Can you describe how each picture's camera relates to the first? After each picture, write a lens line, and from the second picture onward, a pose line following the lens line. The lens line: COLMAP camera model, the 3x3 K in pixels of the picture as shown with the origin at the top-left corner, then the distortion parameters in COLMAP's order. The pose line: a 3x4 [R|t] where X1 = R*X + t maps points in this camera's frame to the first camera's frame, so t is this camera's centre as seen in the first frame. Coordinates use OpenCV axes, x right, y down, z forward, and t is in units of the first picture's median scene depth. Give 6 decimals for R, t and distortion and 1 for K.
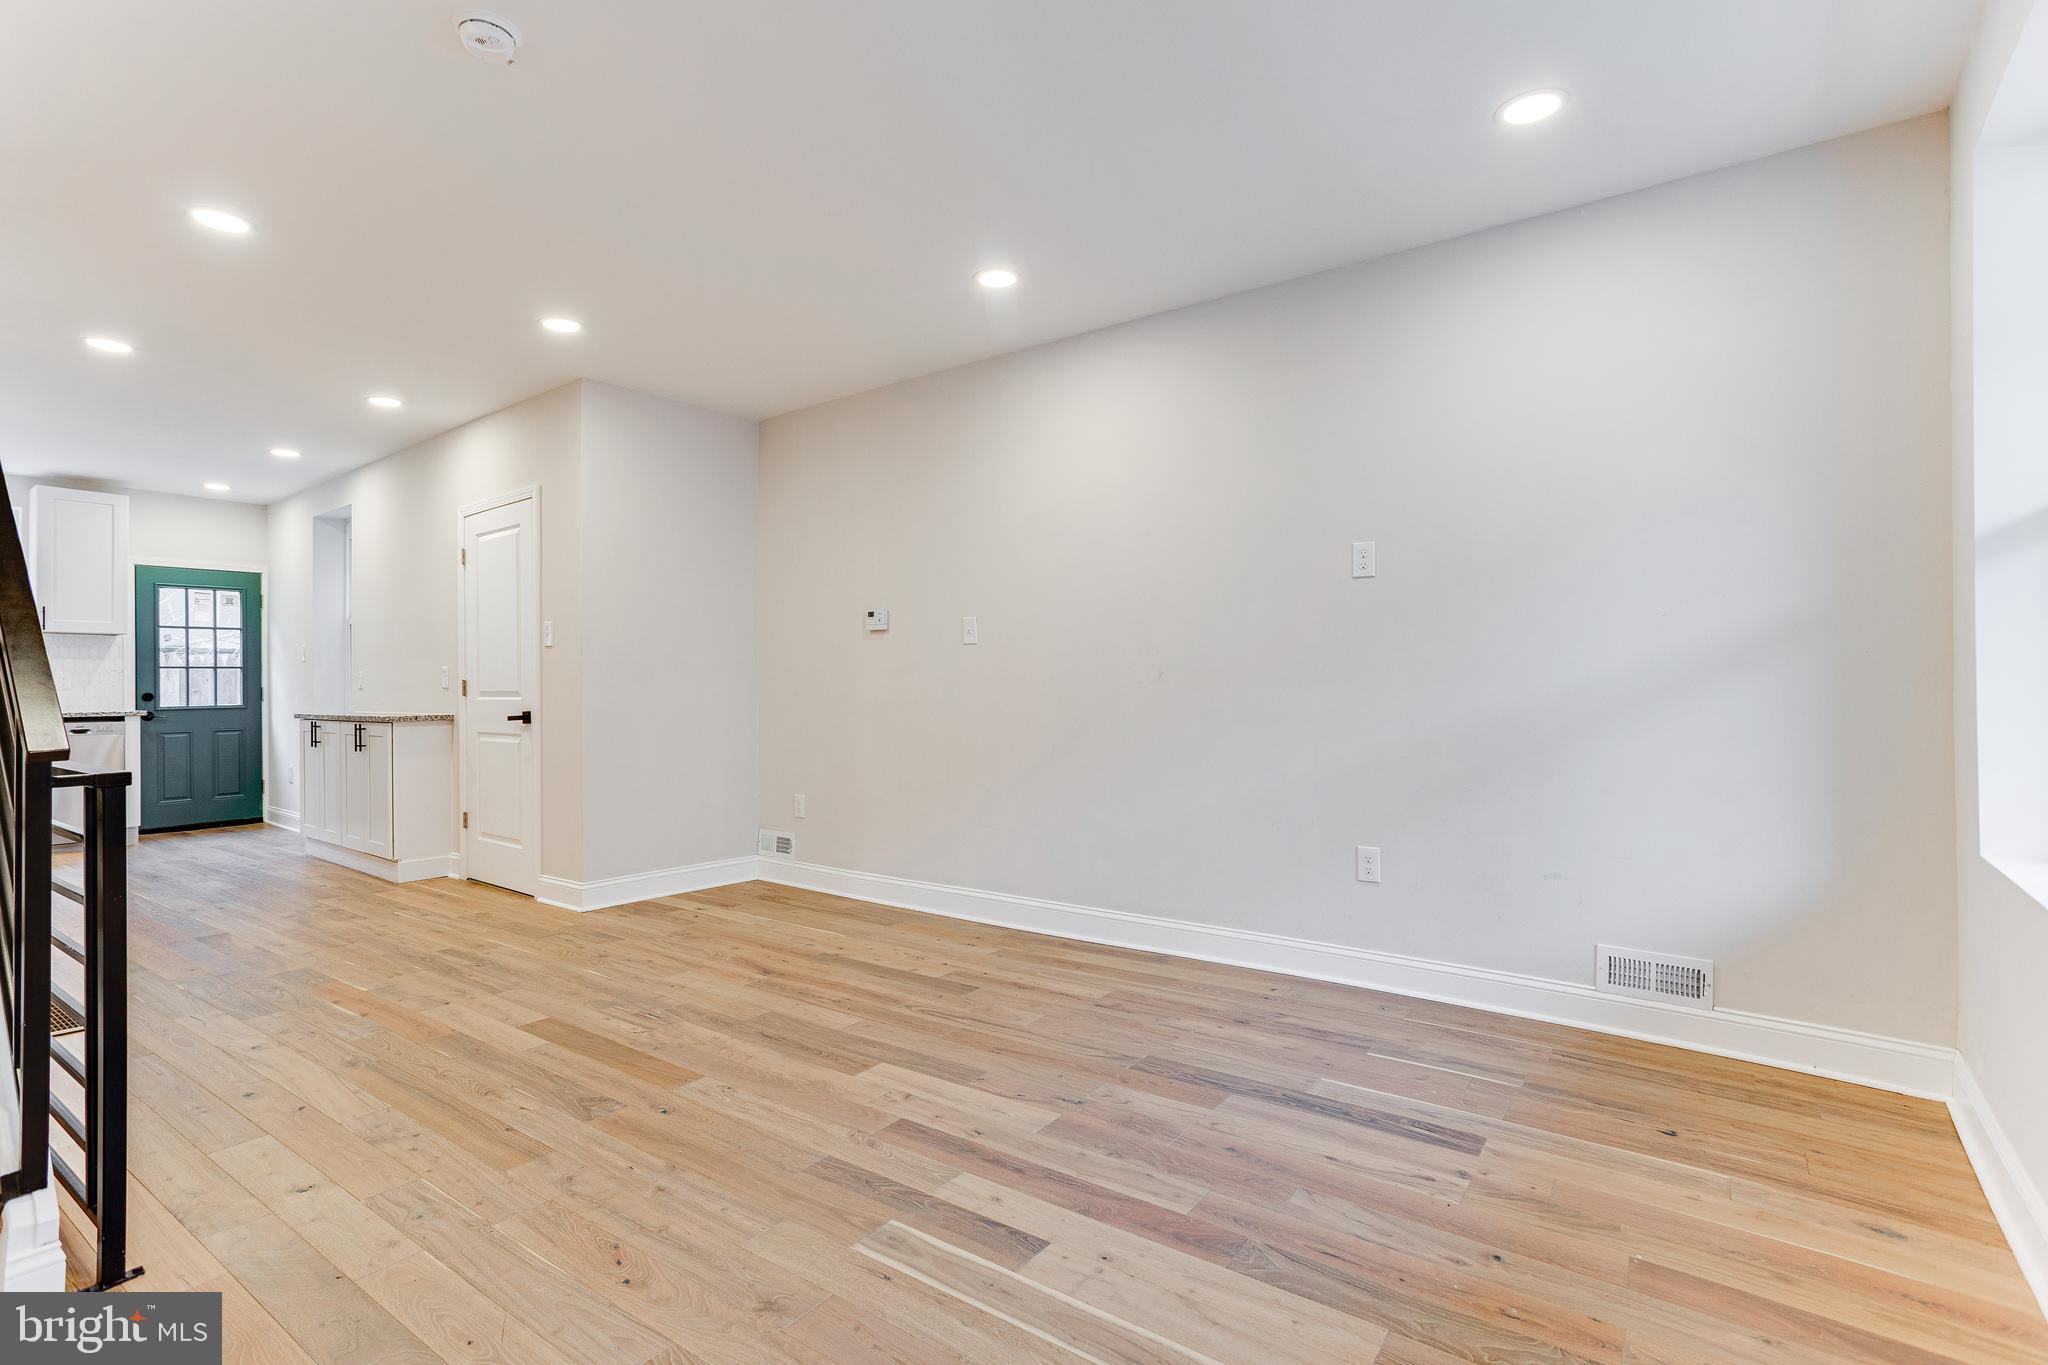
lens RADIAL K [[979.8, 0, 1032.7], [0, 979.8, 678.0], [0, 0, 1]] dist [-0.039101, 0.019648]
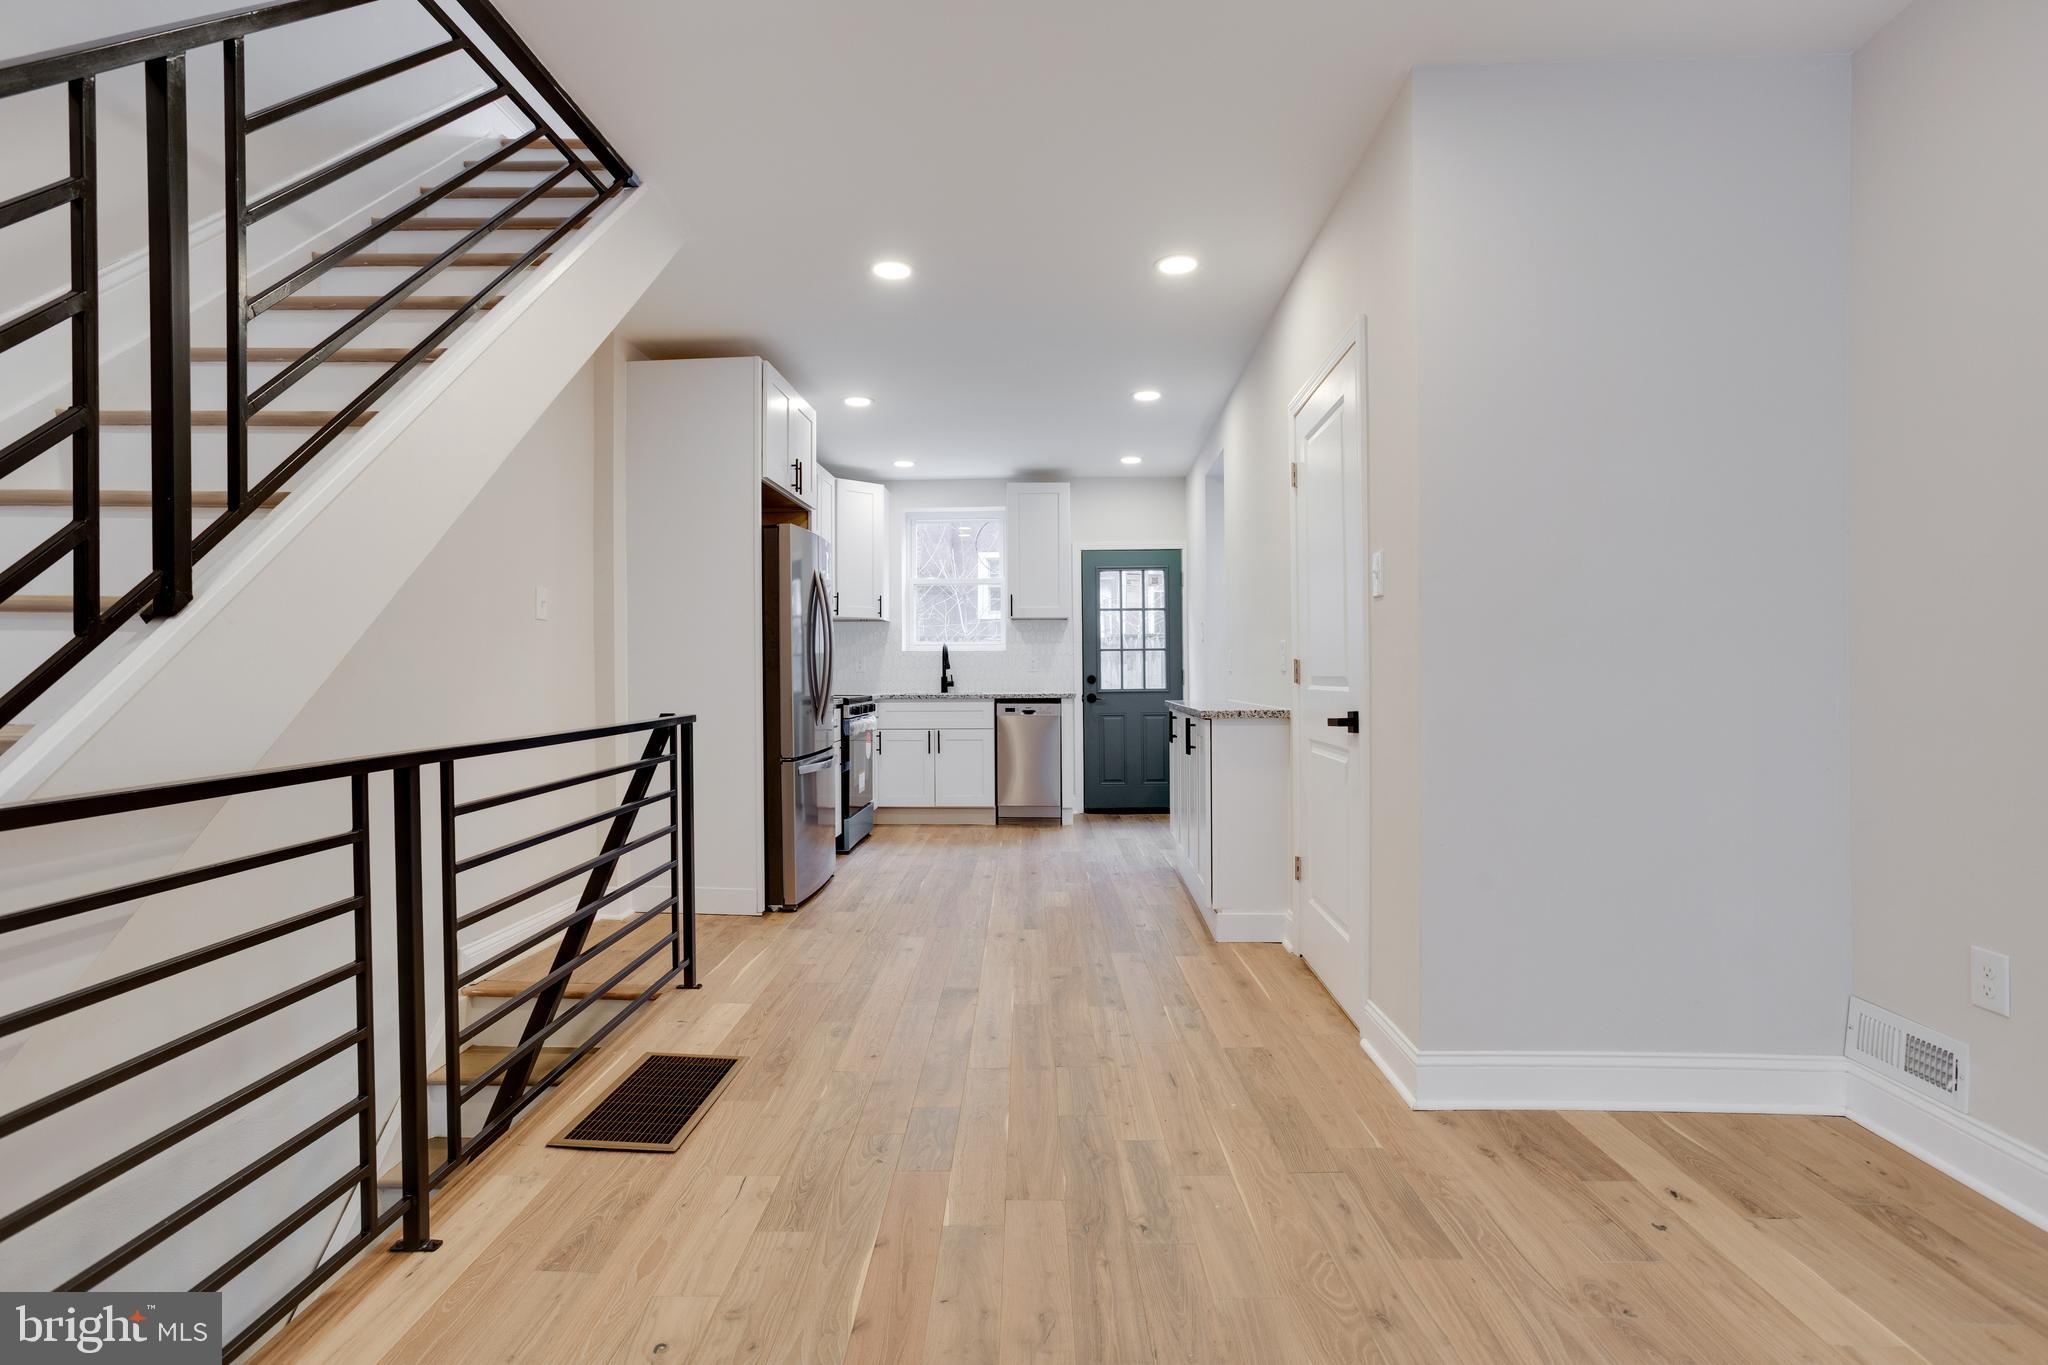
lens RADIAL K [[979.8, 0, 1013.5], [0, 979.8, 672.8], [0, 0, 1]] dist [-0.039101, 0.019648]
pose [[0.558558, 0.002132, -0.829463, -0.195605], [0.009046, 0.999922, 0.008662, 0.005619], [0.829416, -0.012342, 0.558495, 0.662918]]
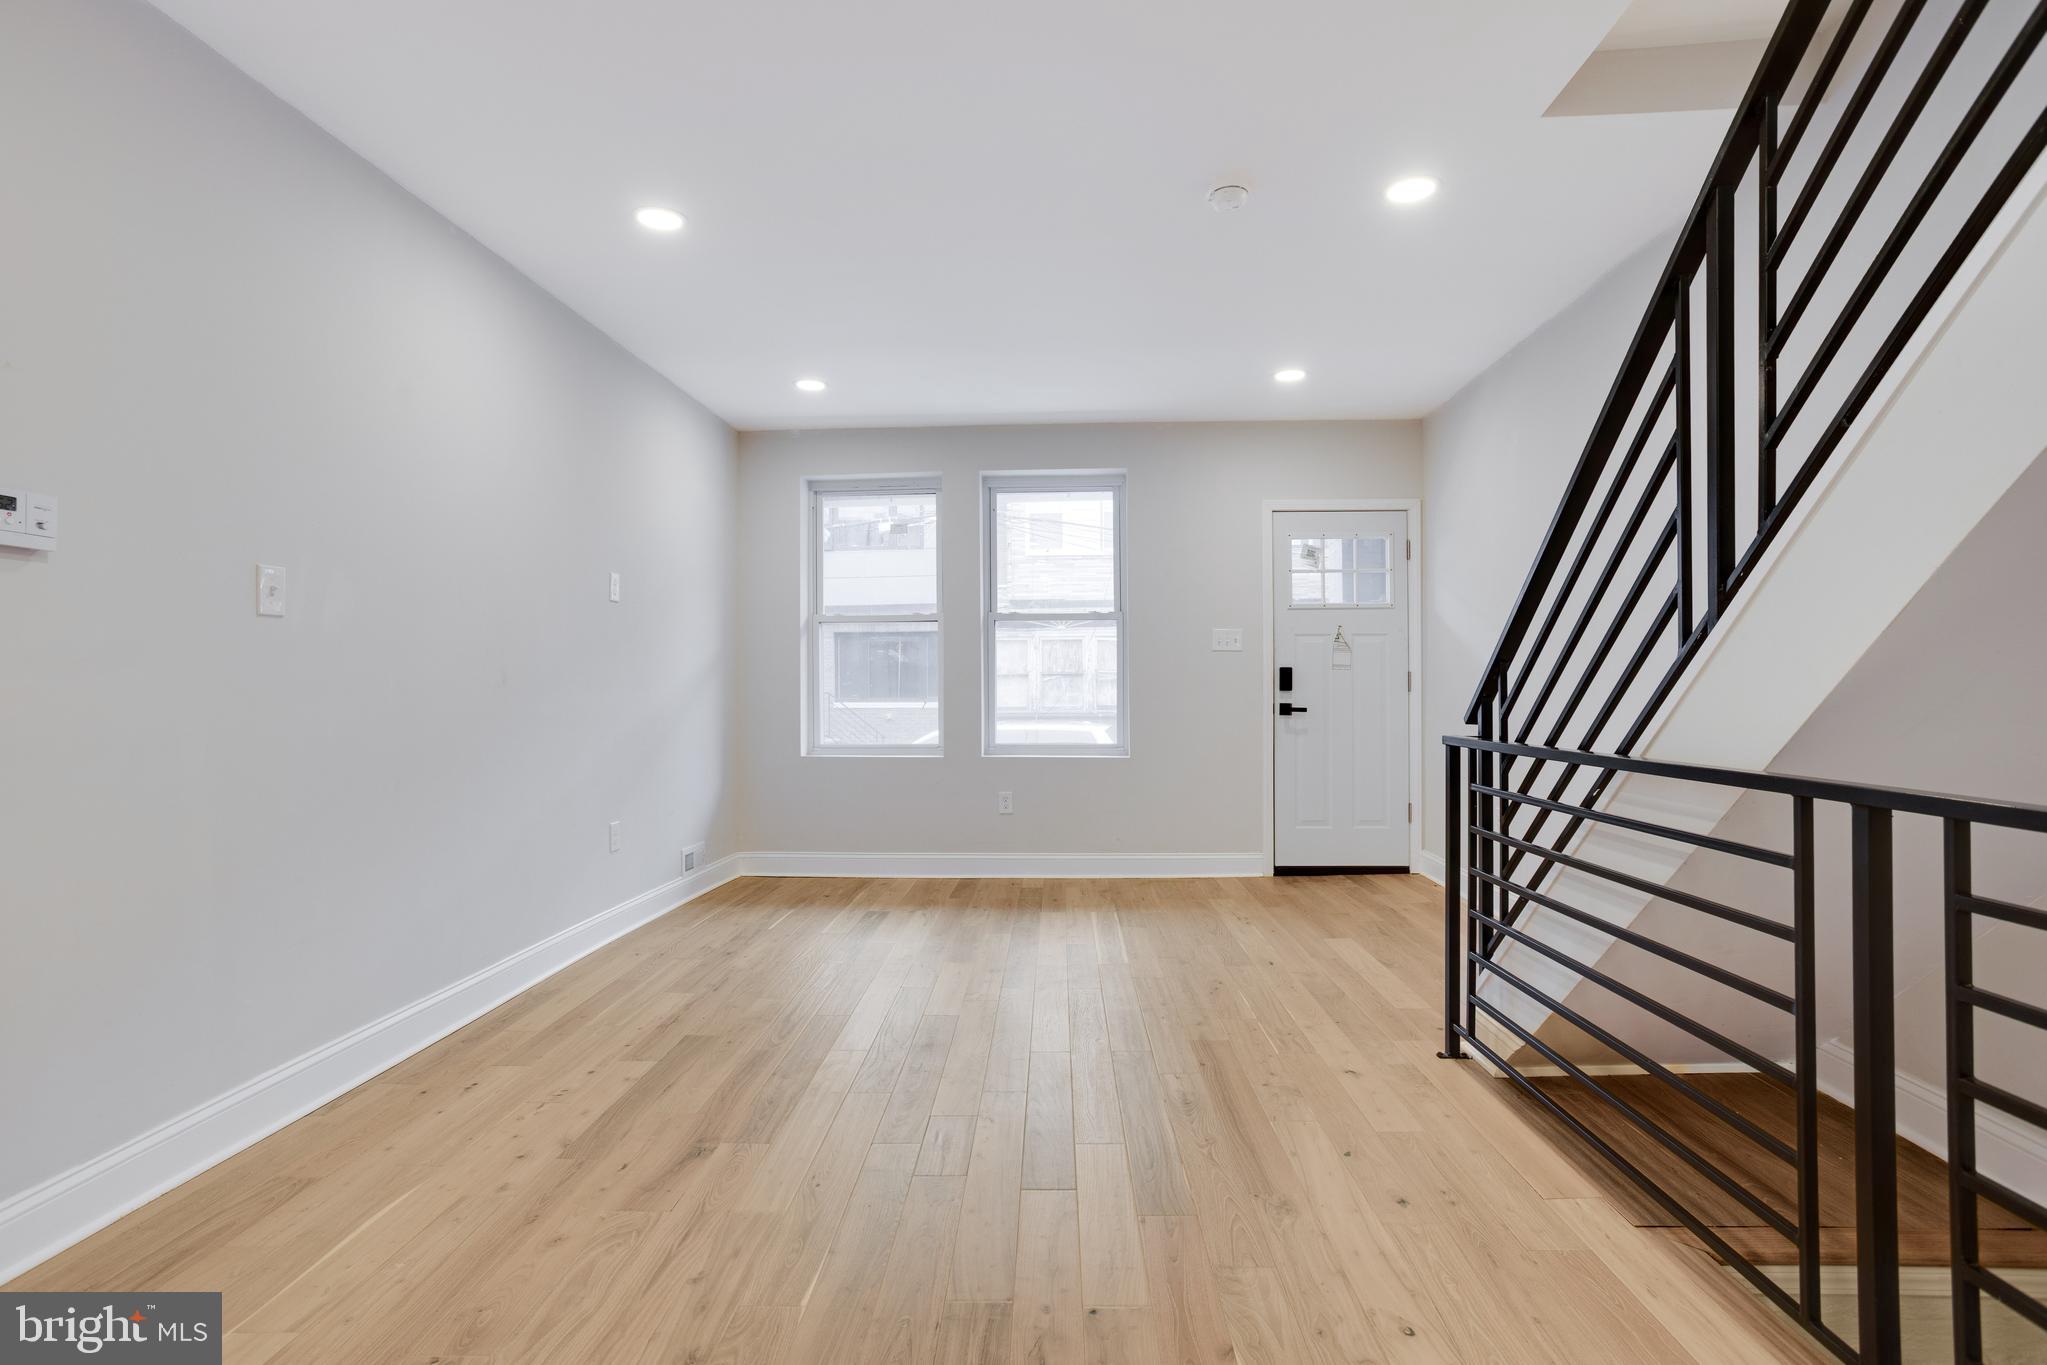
lens RADIAL K [[979.4, 0, 1016.2], [0, 979.4, 680.7], [0, 0, 1]] dist [-0.039101, 0.019648]
pose [[-0.538703, 0.011308, 0.842420, -0.884896], [0.002836, 0.999929, -0.011609, 0.009875], [-0.842491, -0.003865, -0.538696, 1.139342]]
